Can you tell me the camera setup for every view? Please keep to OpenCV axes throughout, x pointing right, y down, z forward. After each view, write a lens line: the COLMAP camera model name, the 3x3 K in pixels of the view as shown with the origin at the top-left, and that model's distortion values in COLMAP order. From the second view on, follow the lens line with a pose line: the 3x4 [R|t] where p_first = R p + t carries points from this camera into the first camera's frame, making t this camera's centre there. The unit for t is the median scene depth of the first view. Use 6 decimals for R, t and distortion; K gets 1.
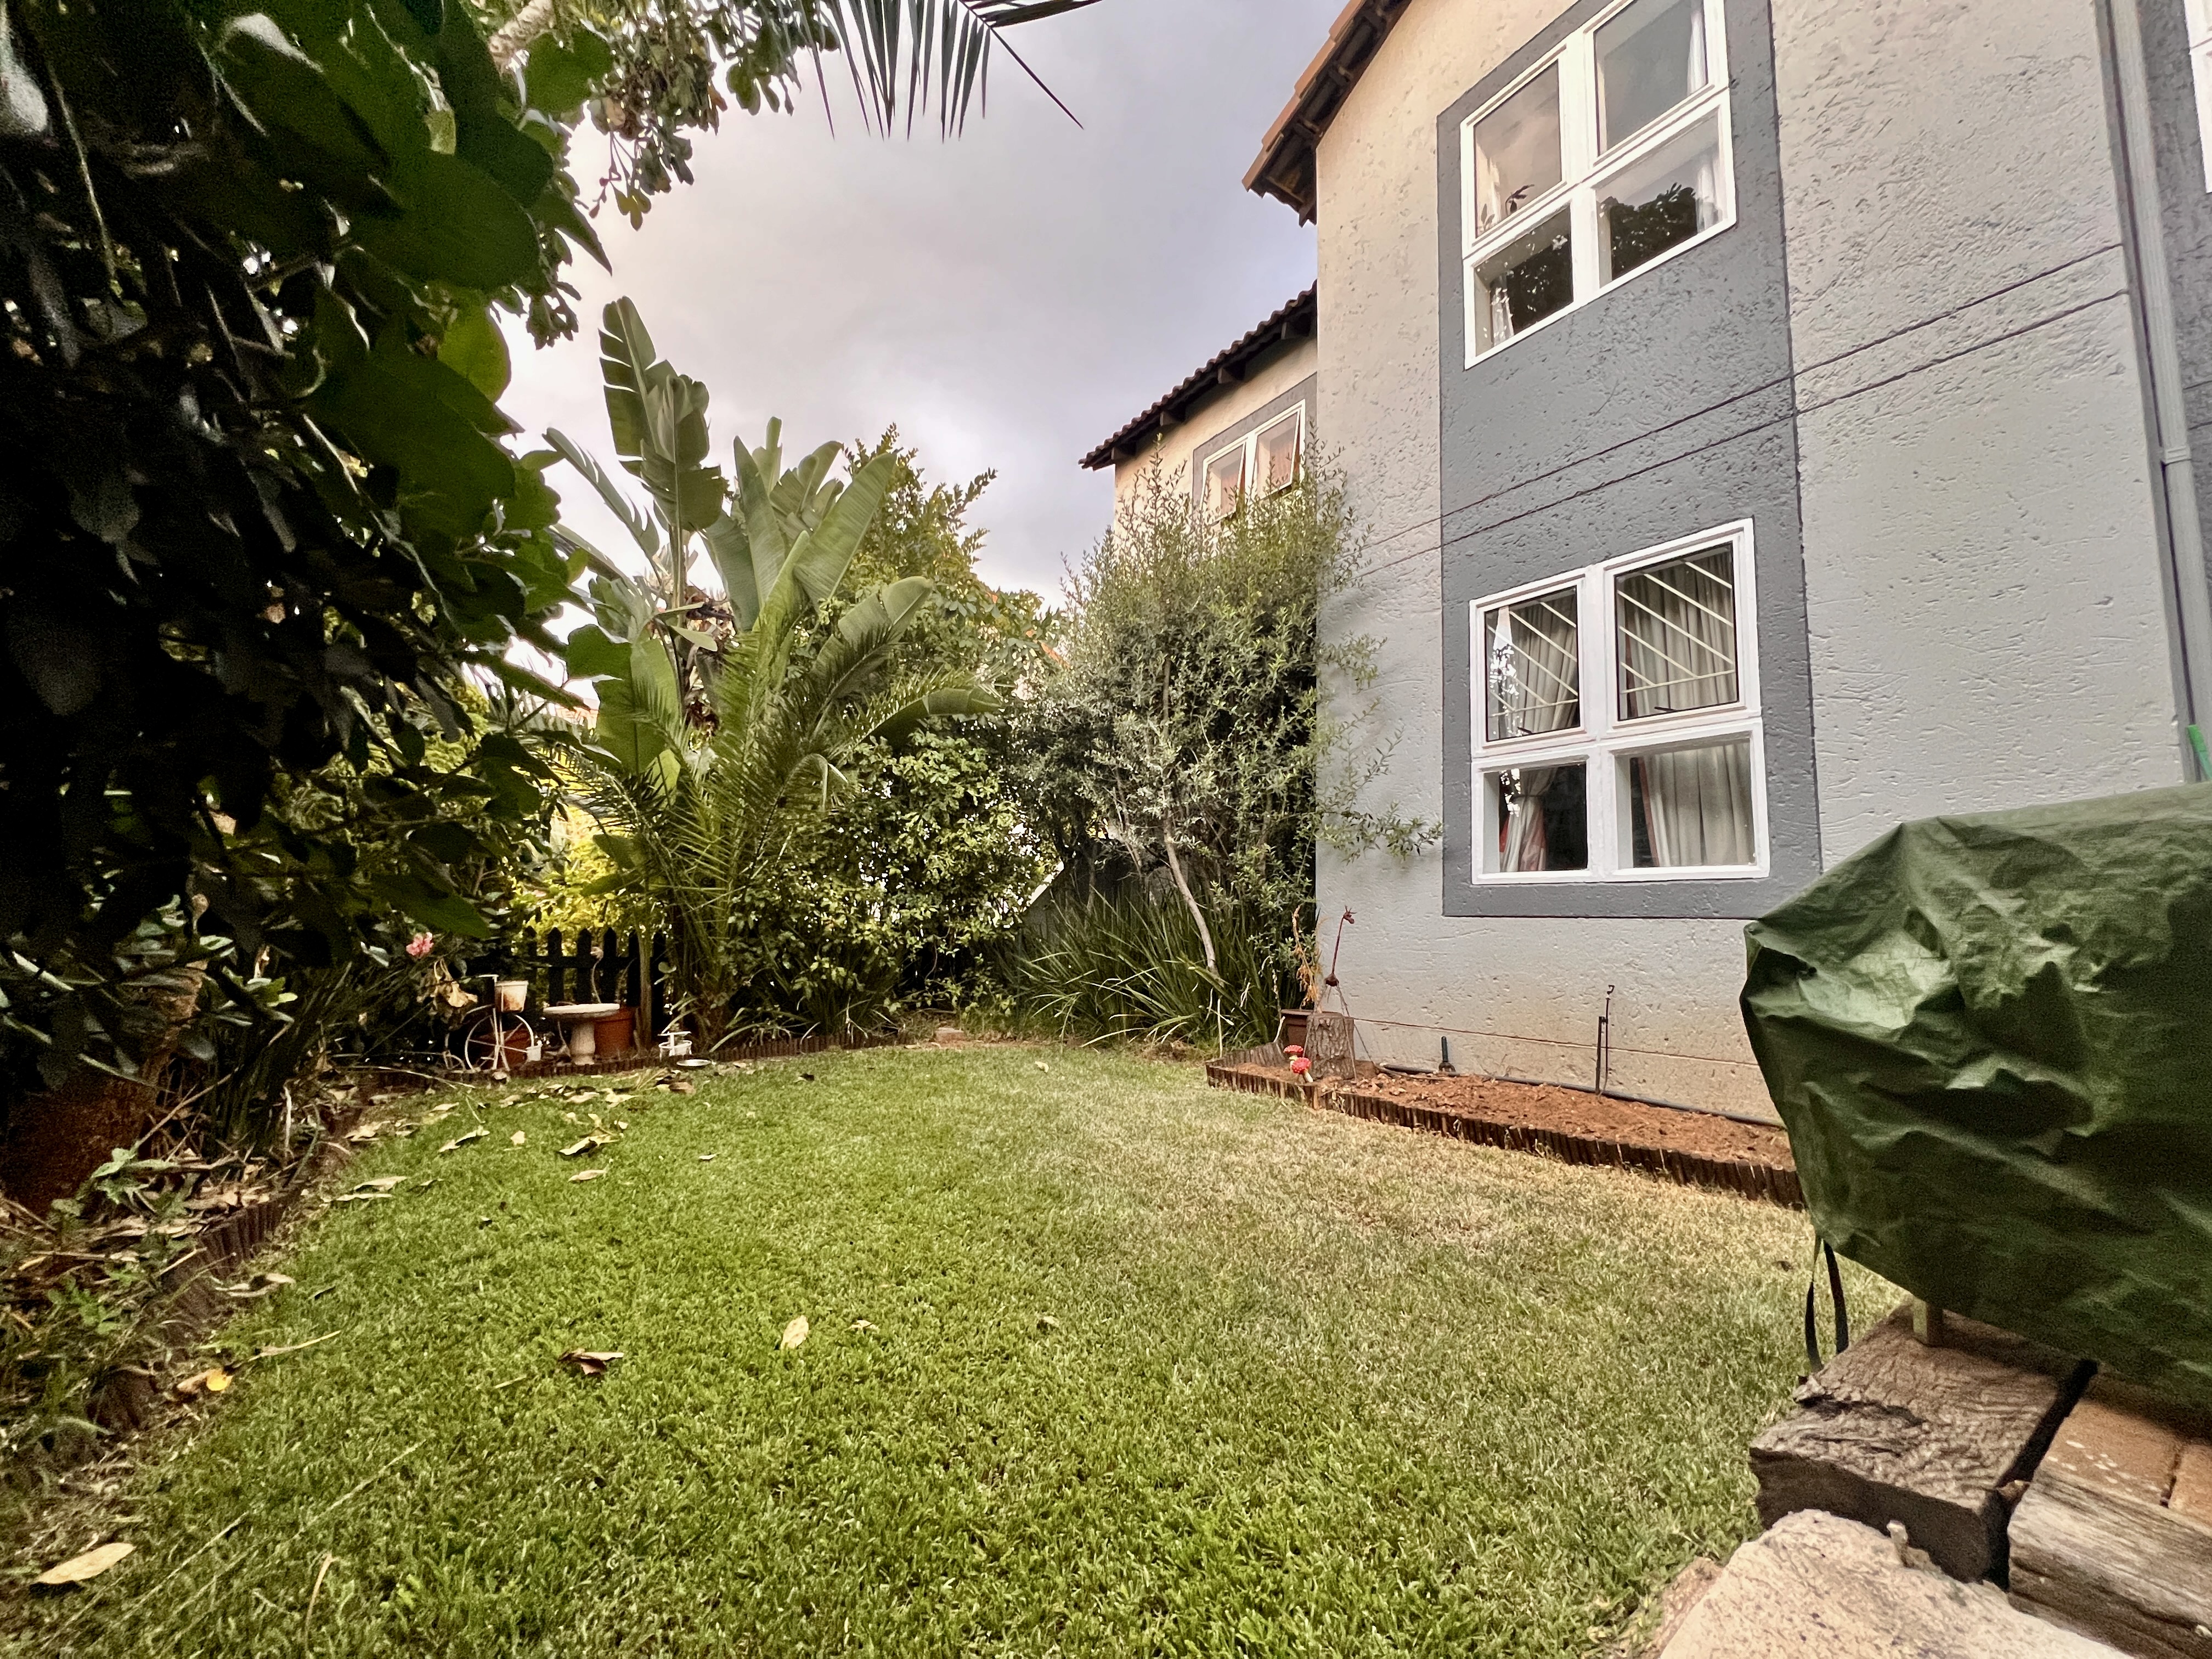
lens RADIAL K [[888.8, 0, 1106.0], [0, 888.8, 829.5], [0, 0, 1]] dist [-0.000384, -0.000059]
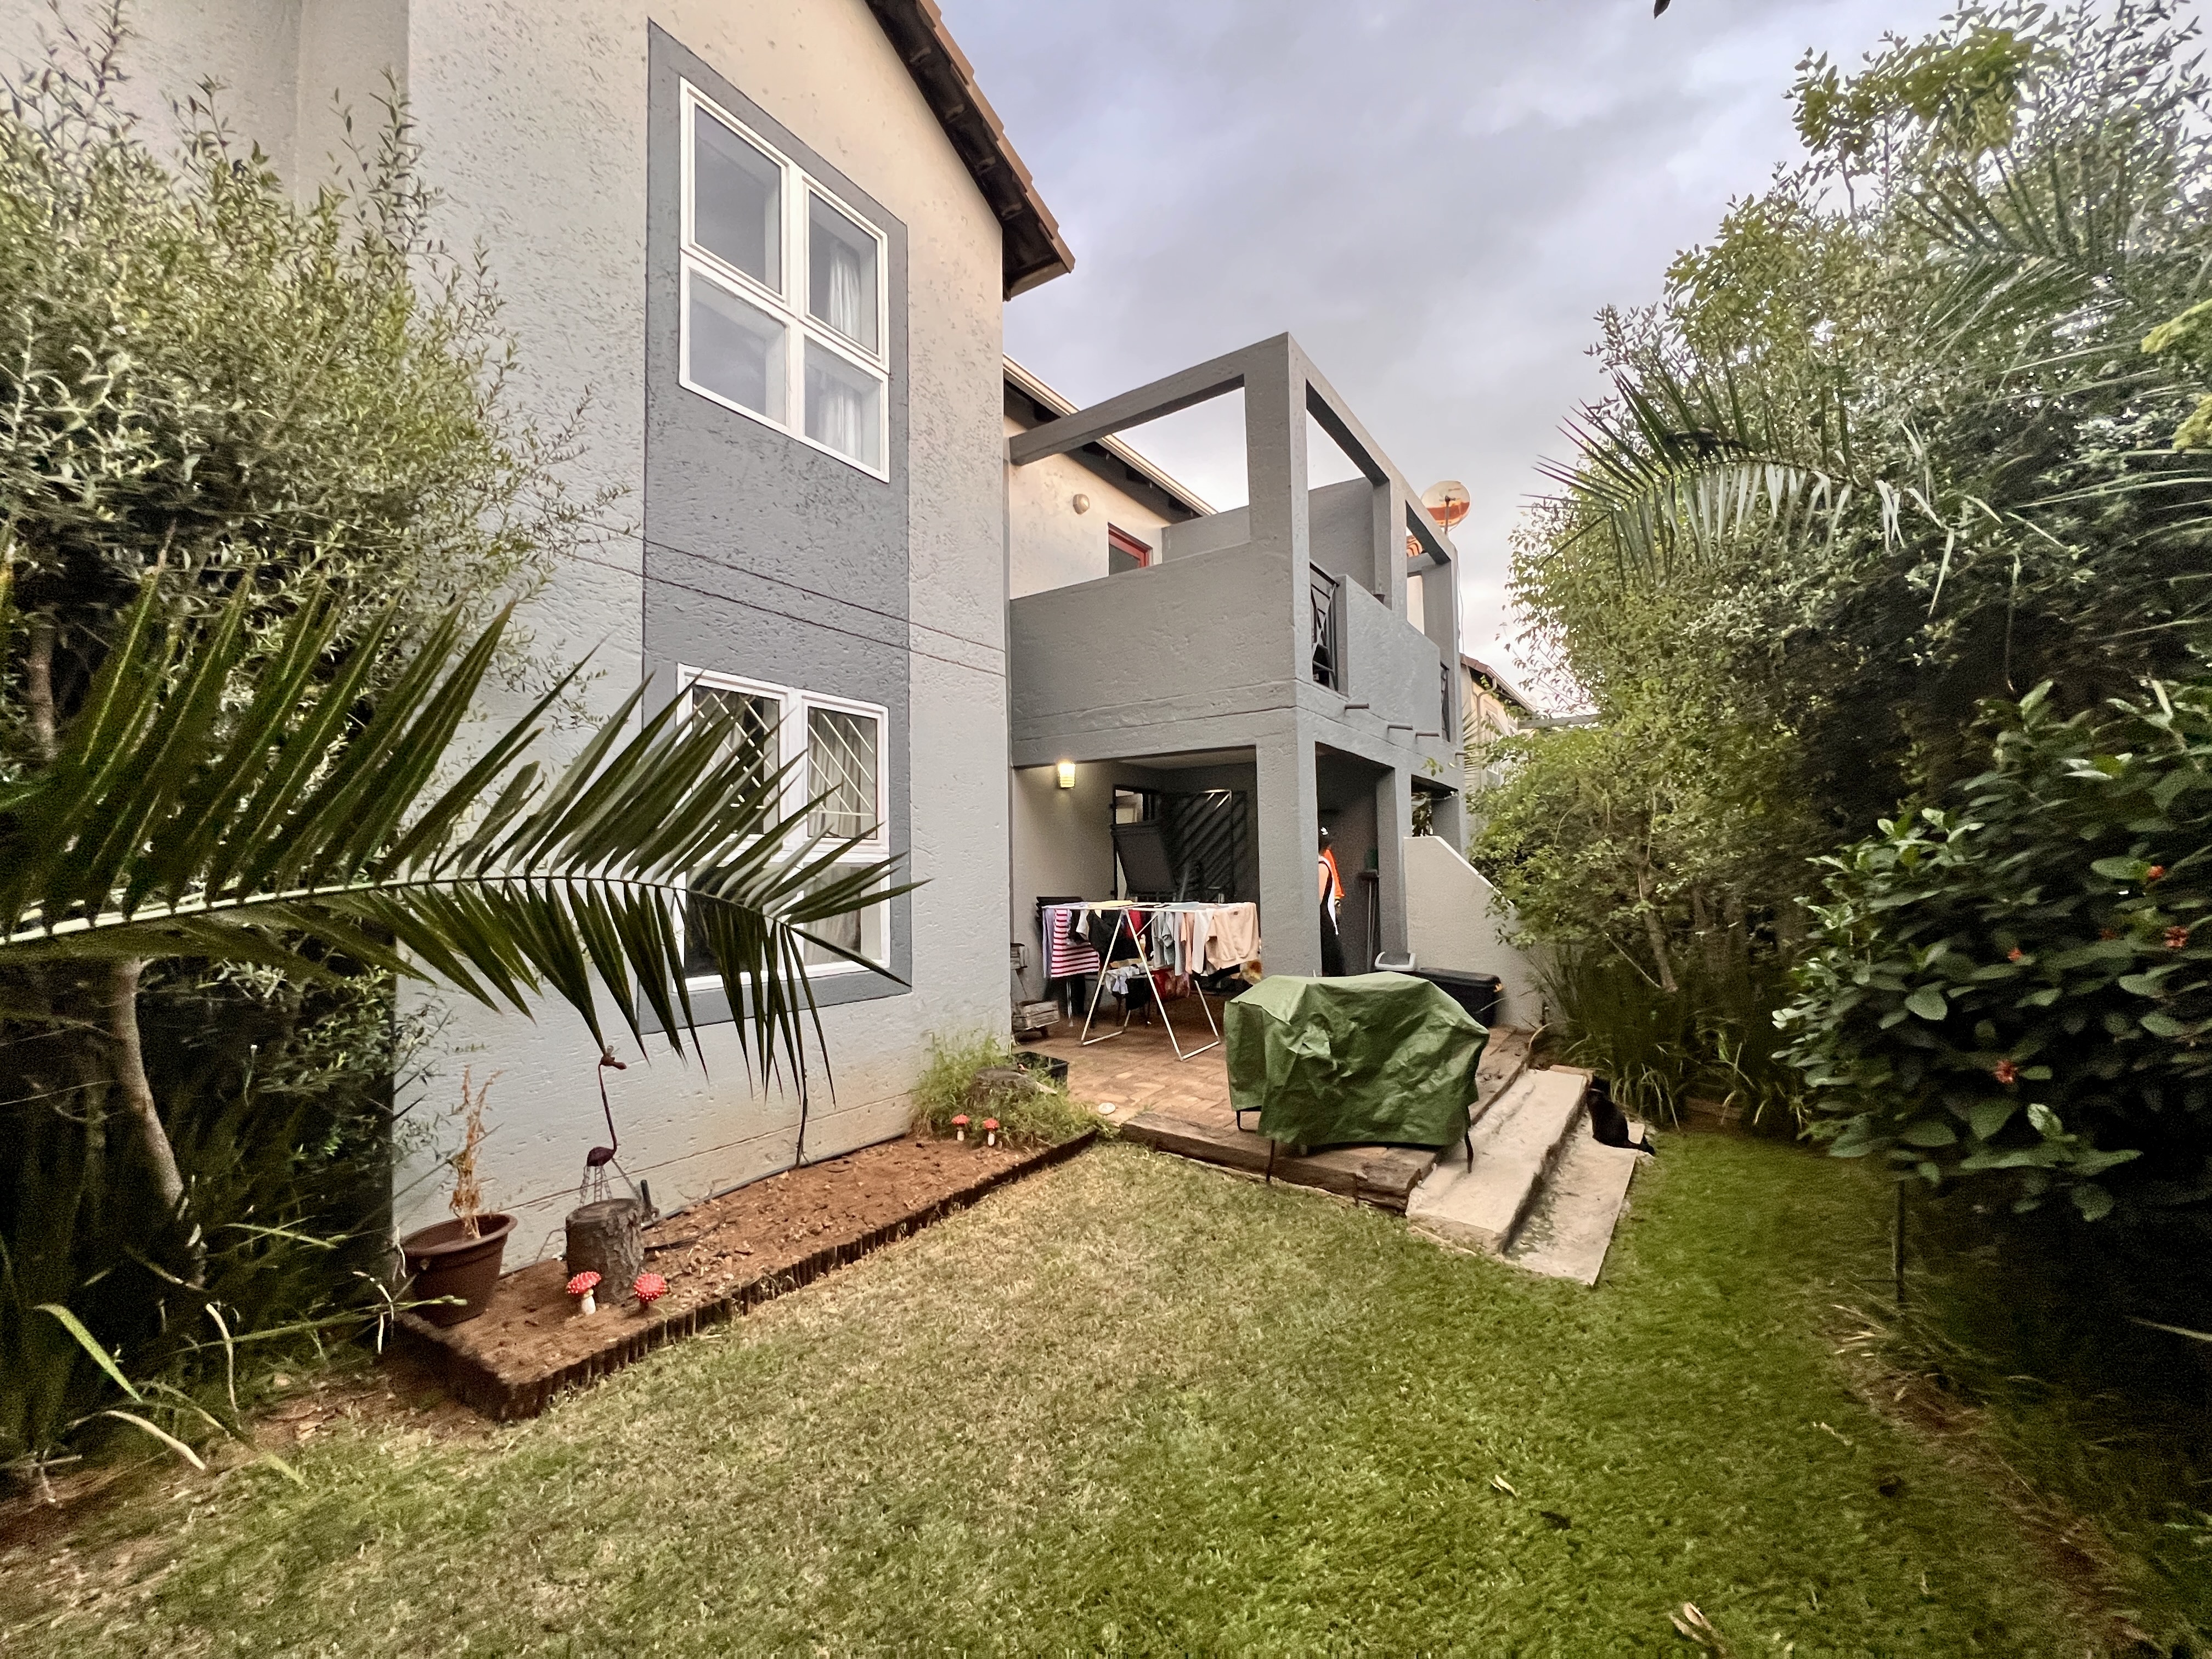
lens RADIAL K [[888.8, 0, 1106.0], [0, 888.8, 829.5], [0, 0, 1]] dist [-0.000384, -0.000059]
pose [[-0.340230, 0.013997, 0.940238, -0.691736], [-0.106257, 0.992913, -0.053231, -0.120854], [-0.934320, -0.118018, -0.336331, 1.115460]]
